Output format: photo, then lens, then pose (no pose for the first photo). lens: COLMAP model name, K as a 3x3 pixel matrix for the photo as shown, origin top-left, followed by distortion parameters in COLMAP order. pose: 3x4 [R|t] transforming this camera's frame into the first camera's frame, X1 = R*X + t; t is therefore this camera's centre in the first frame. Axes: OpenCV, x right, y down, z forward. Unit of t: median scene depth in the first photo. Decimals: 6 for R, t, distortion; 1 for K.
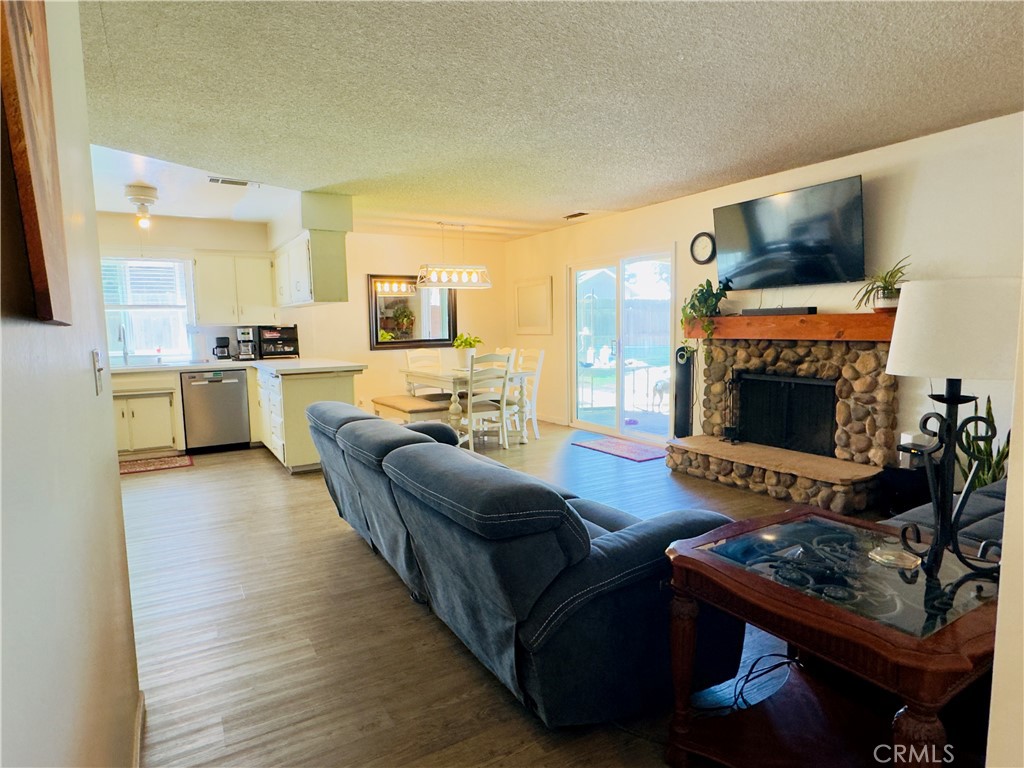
lens RADIAL K [[592.9, 0, 513.0], [0, 592.9, 386.1], [0, 0, 1]] dist [-0.002140, -0.000199]
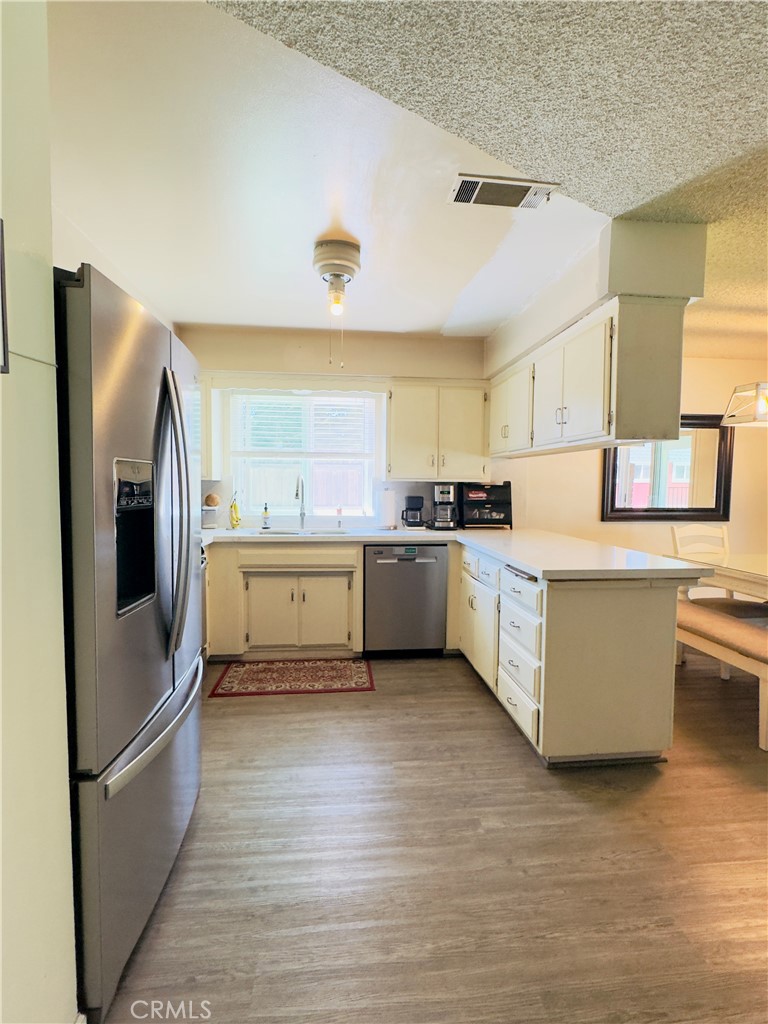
lens RADIAL K [[488.5, 0, 387.0], [0, 488.5, 511.1], [0, 0, 1]] dist [-0.000748, -0.000462]
pose [[0.908327, 0.047907, -0.415508, -0.340396], [-0.067237, 0.997224, -0.032006, -0.054082], [0.412821, 0.057010, 0.909026, 0.548208]]
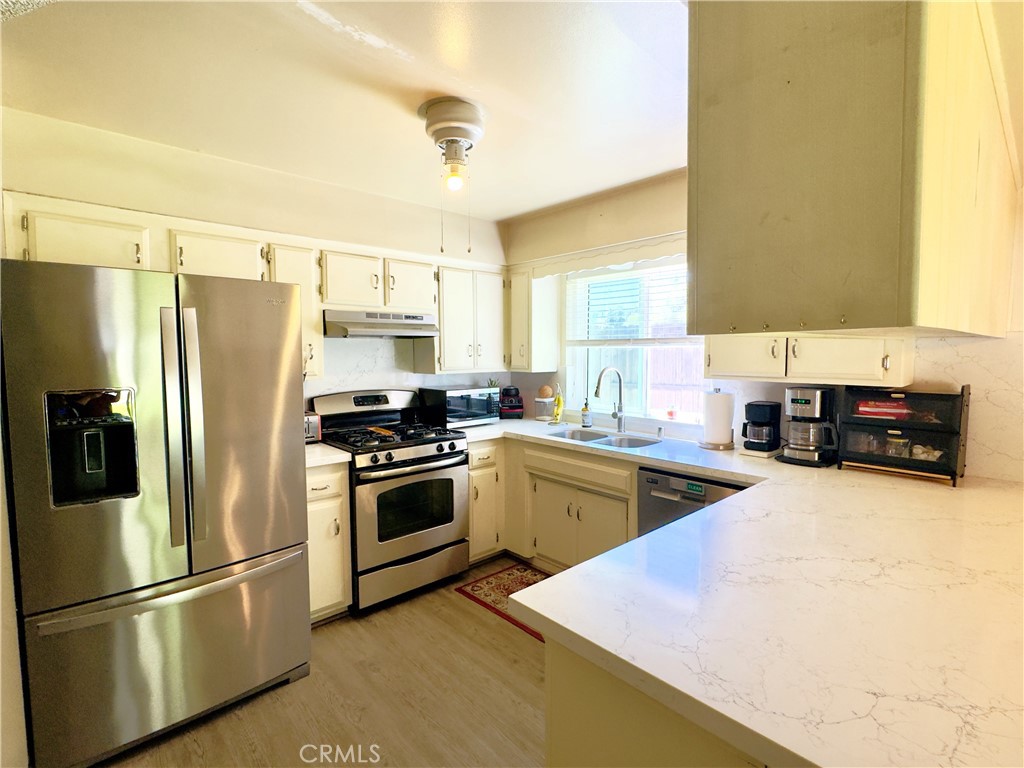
lens RADIAL K [[487.8, 0, 512.0], [0, 487.8, 384.0], [0, 0, 1]] dist [0.000575, 0.000095]
pose [[0.203041, 0.084327, -0.975532, -0.192079], [-0.101379, 0.992741, 0.064714, -0.131361], [0.973908, 0.085759, 0.210116, 0.919082]]
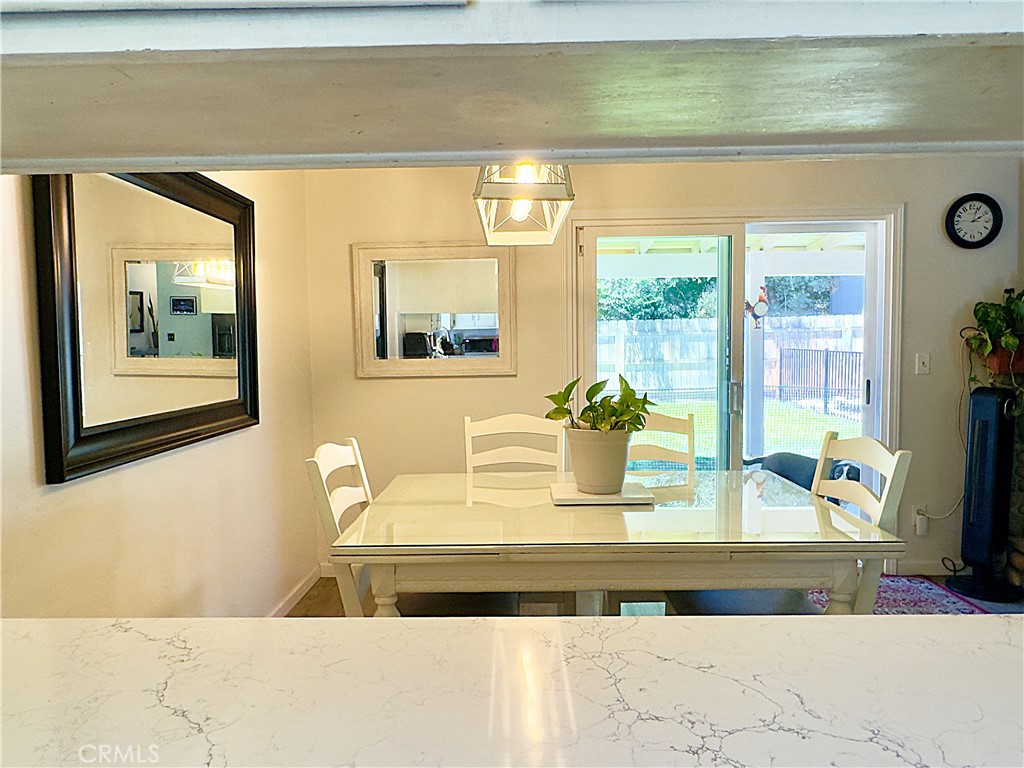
lens RADIAL K [[645.0, 0, 512.0], [0, 645.0, 384.0], [0, 0, 1]] dist [0.000236, -0.000137]
pose [[0.528246, -0.041026, 0.848100, -0.497350], [0.088311, 0.996070, -0.006822, -0.113717], [-0.844486, 0.078500, 0.529793, 1.116594]]
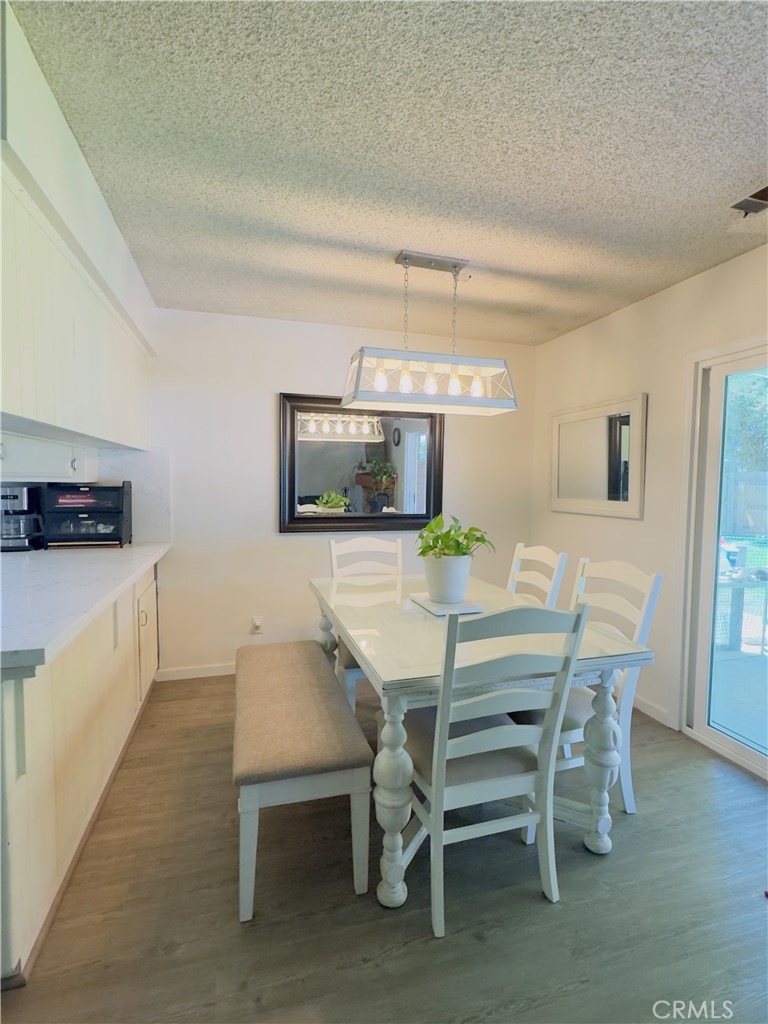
lens RADIAL K [[488.5, 0, 387.0], [0, 488.5, 511.1], [0, 0, 1]] dist [-0.000748, -0.000462]
pose [[0.968680, 0.045092, -0.244184, -0.050340], [-0.055422, 0.997828, -0.035599, -0.102265], [0.242048, 0.048018, 0.969075, 0.862017]]
